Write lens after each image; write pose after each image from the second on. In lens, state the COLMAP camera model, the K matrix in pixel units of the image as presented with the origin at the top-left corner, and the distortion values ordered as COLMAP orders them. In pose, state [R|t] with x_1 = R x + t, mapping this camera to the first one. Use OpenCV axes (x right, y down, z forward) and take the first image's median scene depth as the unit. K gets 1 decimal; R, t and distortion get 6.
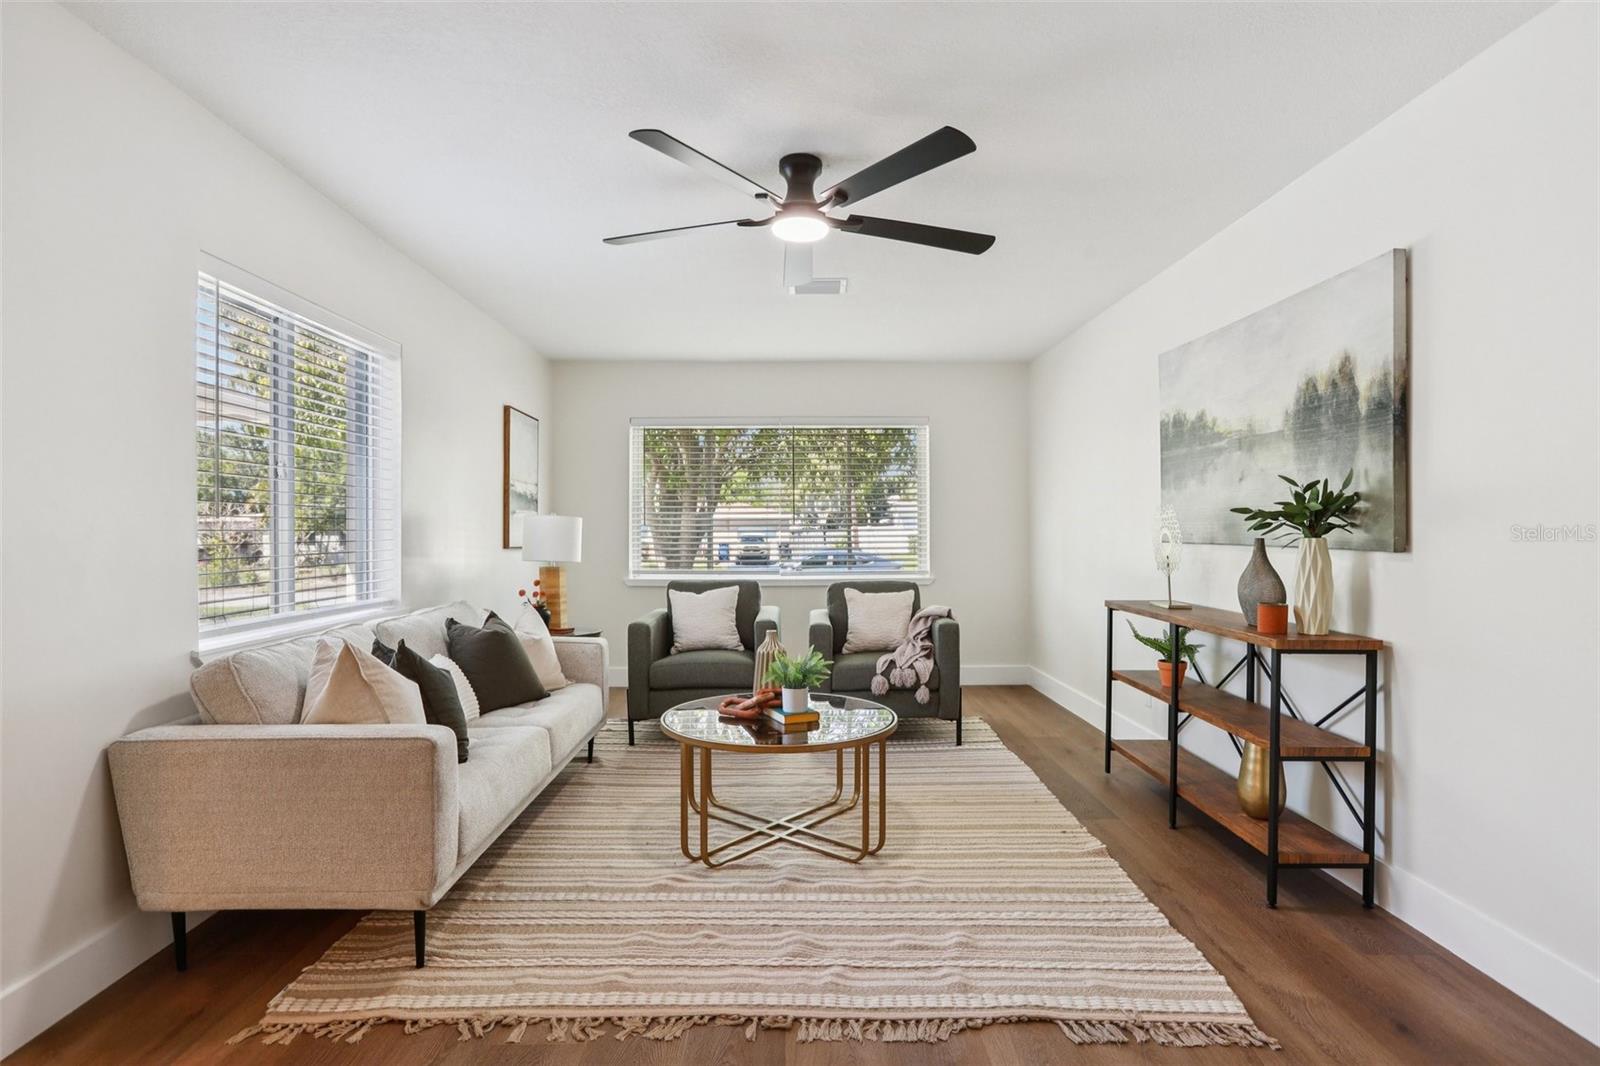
lens RADIAL K [[828.7, 0, 798.9], [0, 828.7, 536.9], [0, 0, 1]] dist [-0.038849, 0.016851]
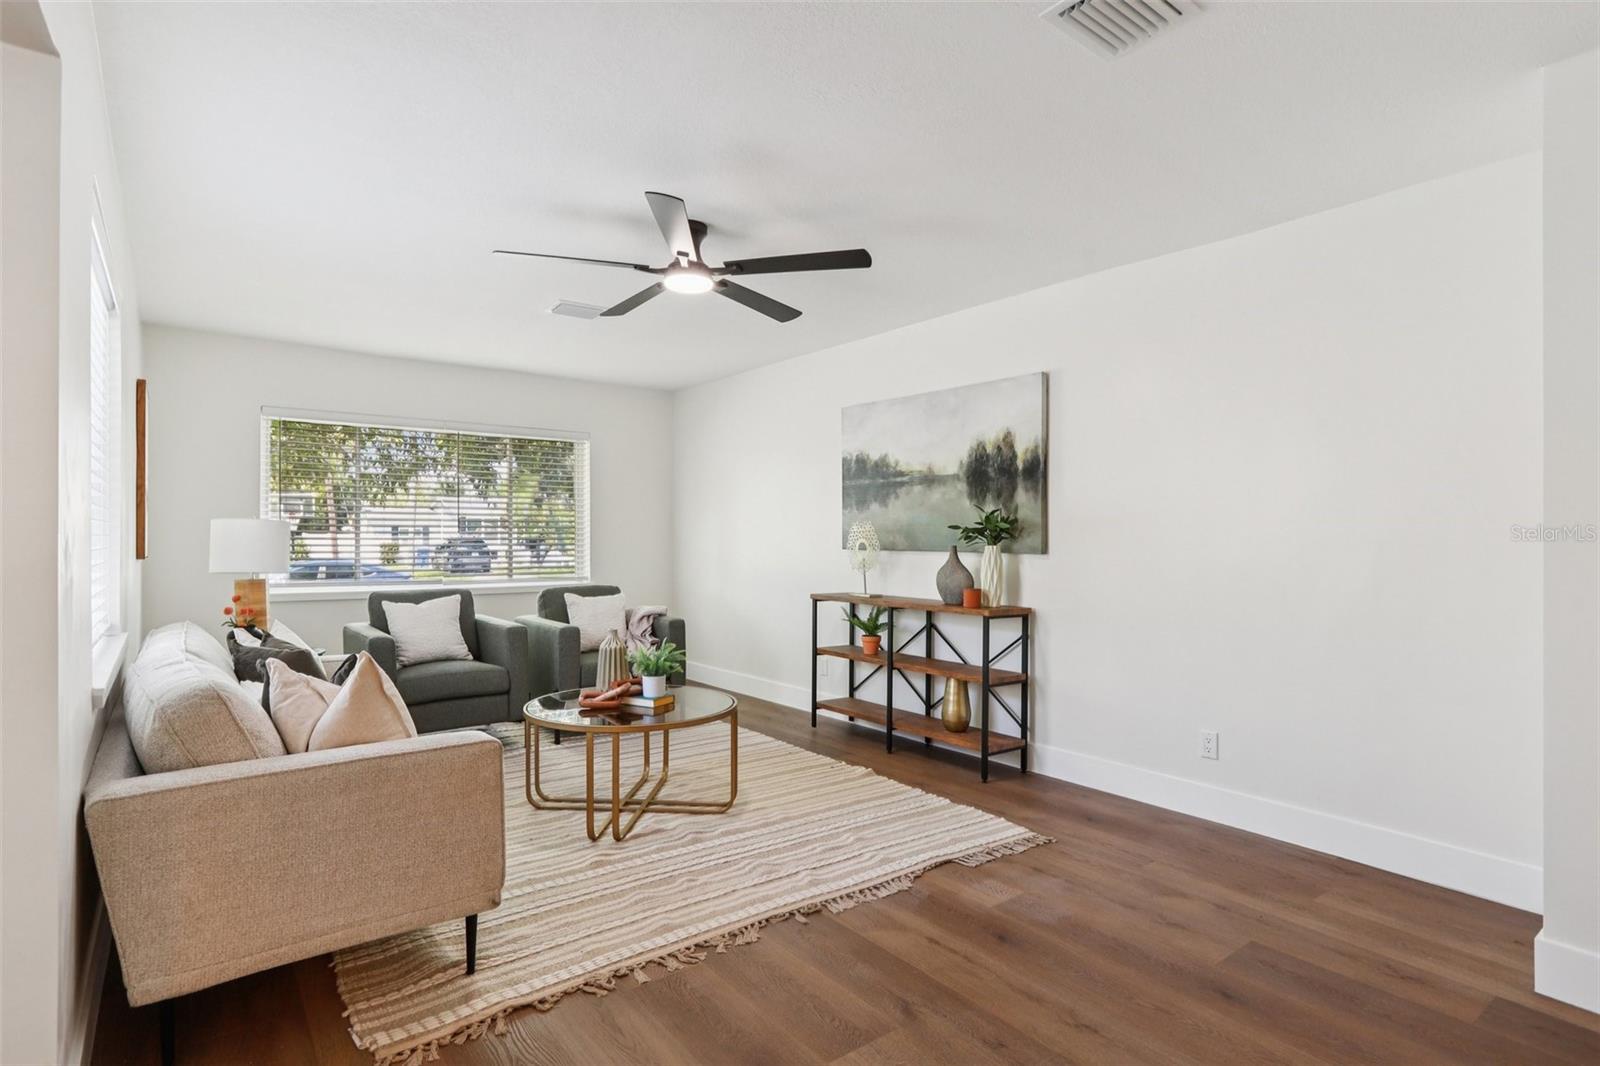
lens RADIAL K [[828.7, 0, 811.5], [0, 828.7, 547.4], [0, 0, 1]] dist [-0.038849, 0.016851]
pose [[0.789411, -0.000505, 0.613865, -0.576332], [-0.000656, 0.999998, 0.001666, 0.002496], [-0.613865, -0.001718, 0.789409, -0.036785]]
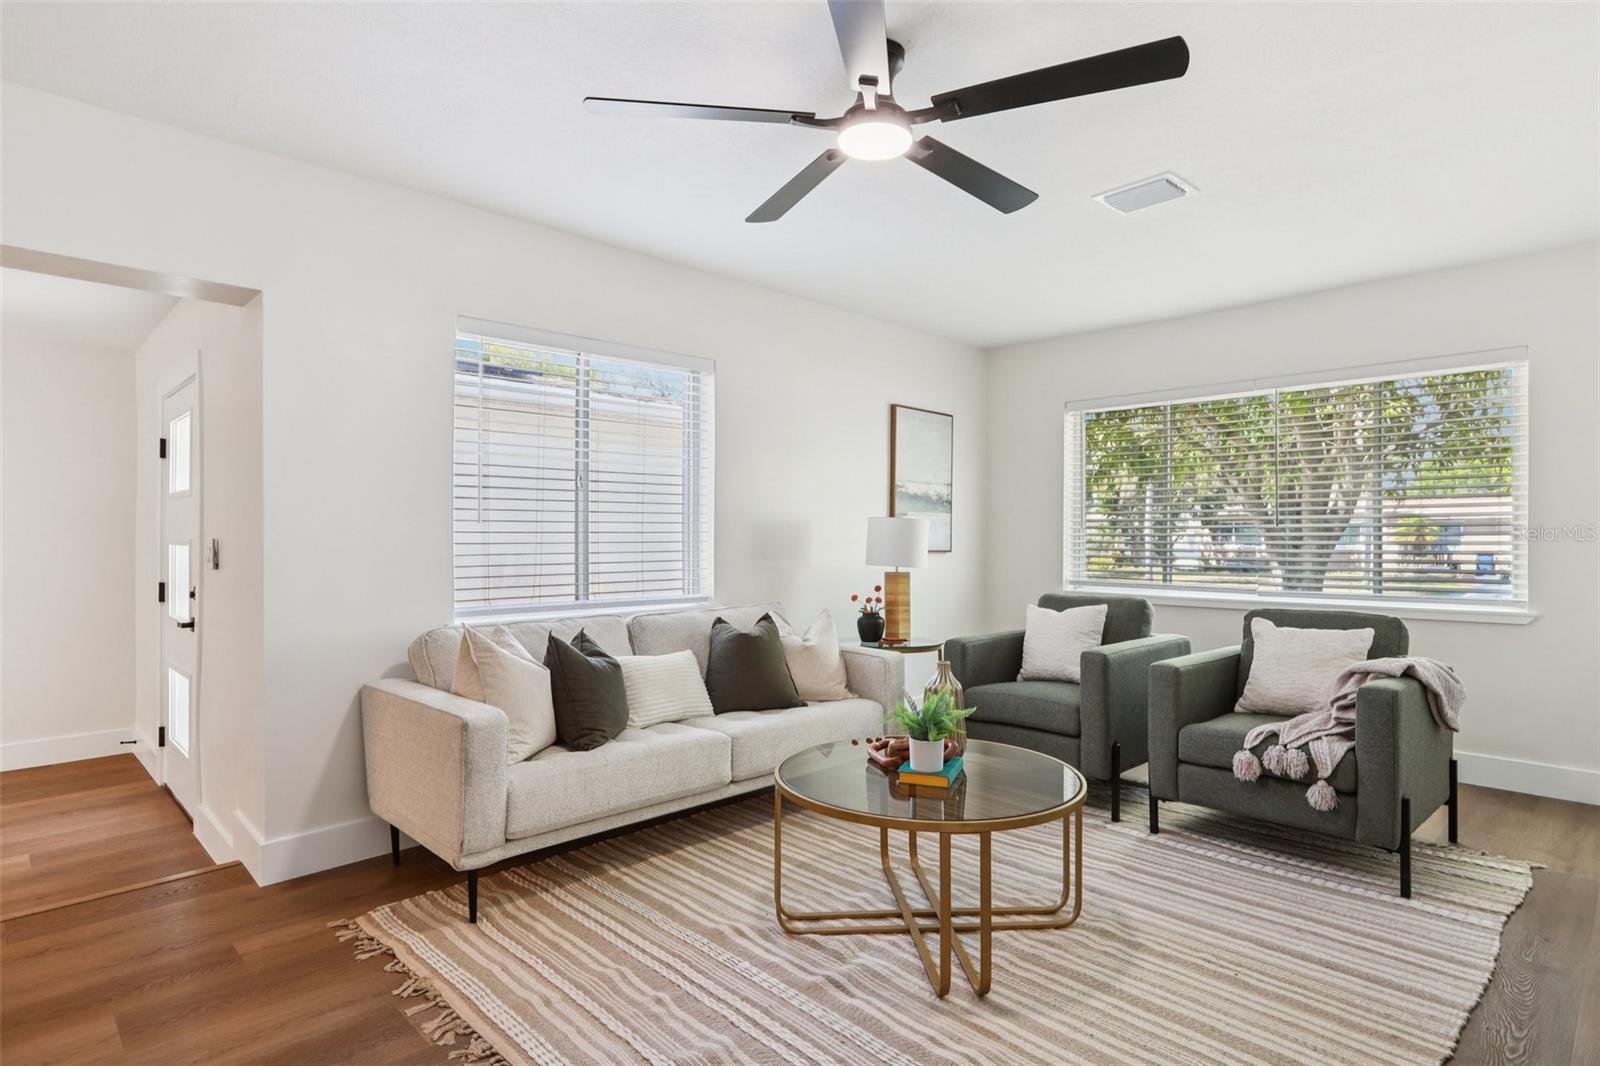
lens RADIAL K [[854.6, 0, 786.8], [0, 854.6, 532.7], [0, 0, 1]] dist [-0.006515, 0.002606]
pose [[0.677304, -0.001662, -0.735701, 0.526068], [-0.006431, 0.999946, -0.008179, 0.000766], [0.735675, 0.010271, 0.677257, 0.400046]]
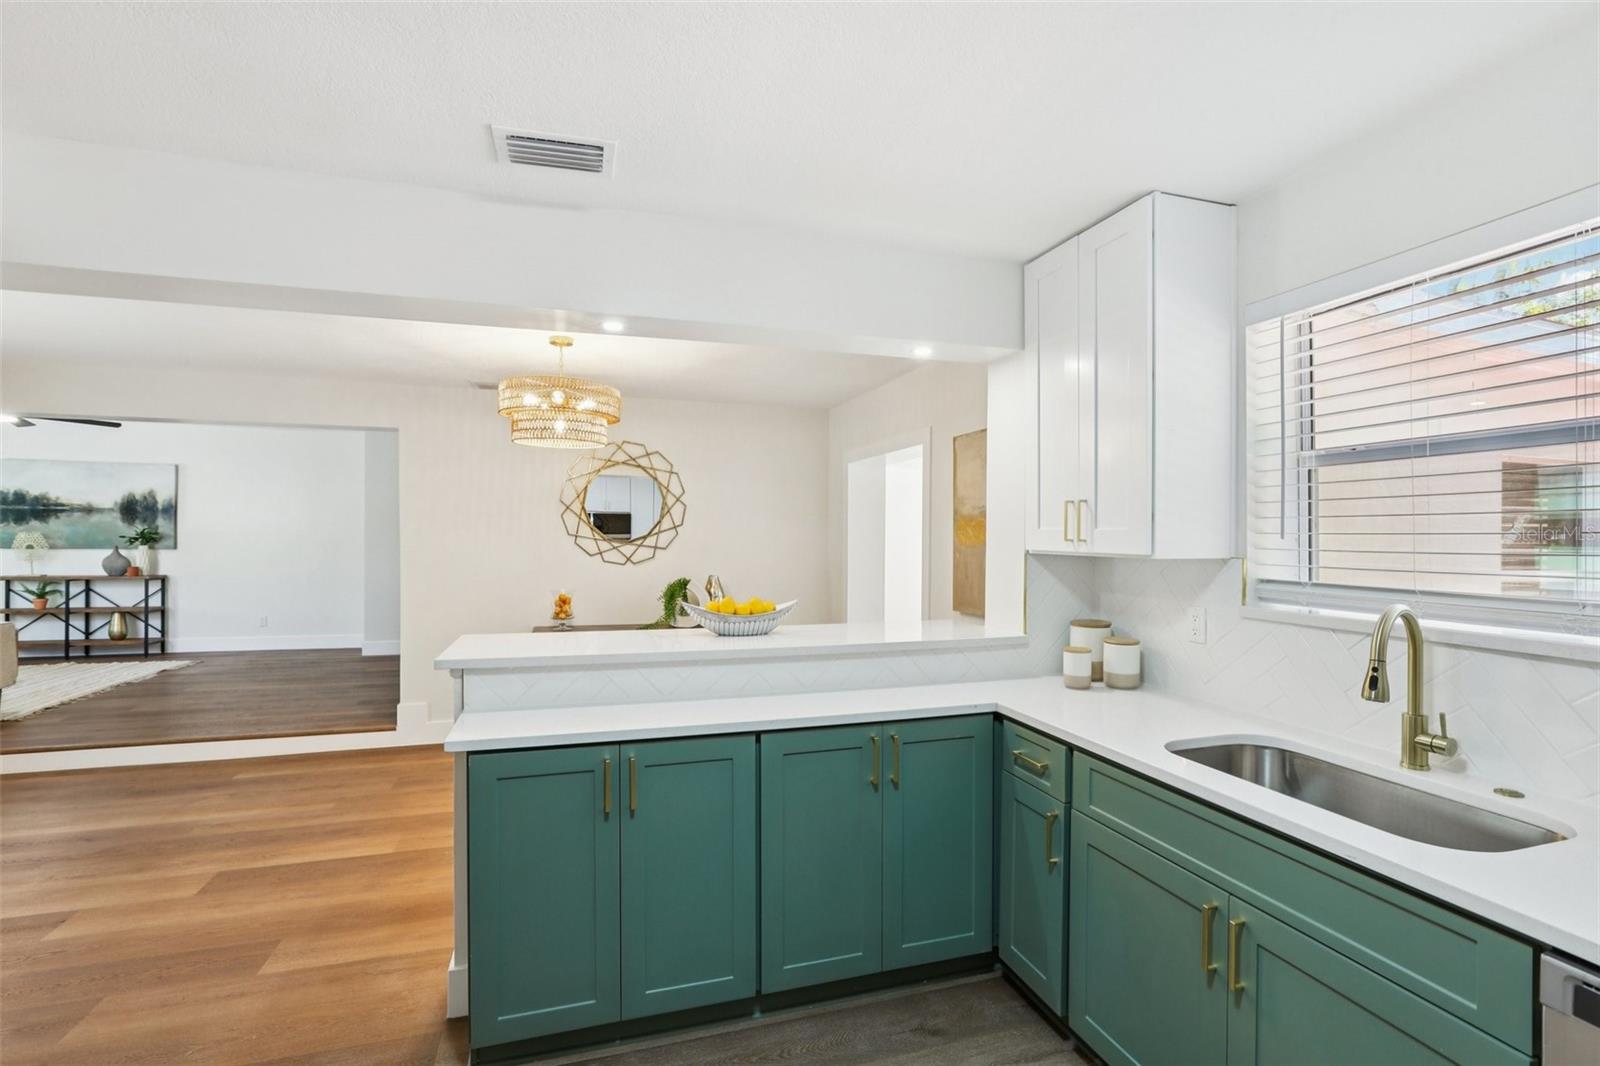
lens RADIAL K [[728.5, 0, 800.9], [0, 728.5, 530.0], [0, 0, 1]] dist [-0.041146, 0.013456]
pose [[-0.302679, 0.003031, 0.953088, -2.618469], [-0.000033, 0.999995, -0.003190, -0.047235], [-0.953093, -0.000997, -0.302677, -0.574722]]
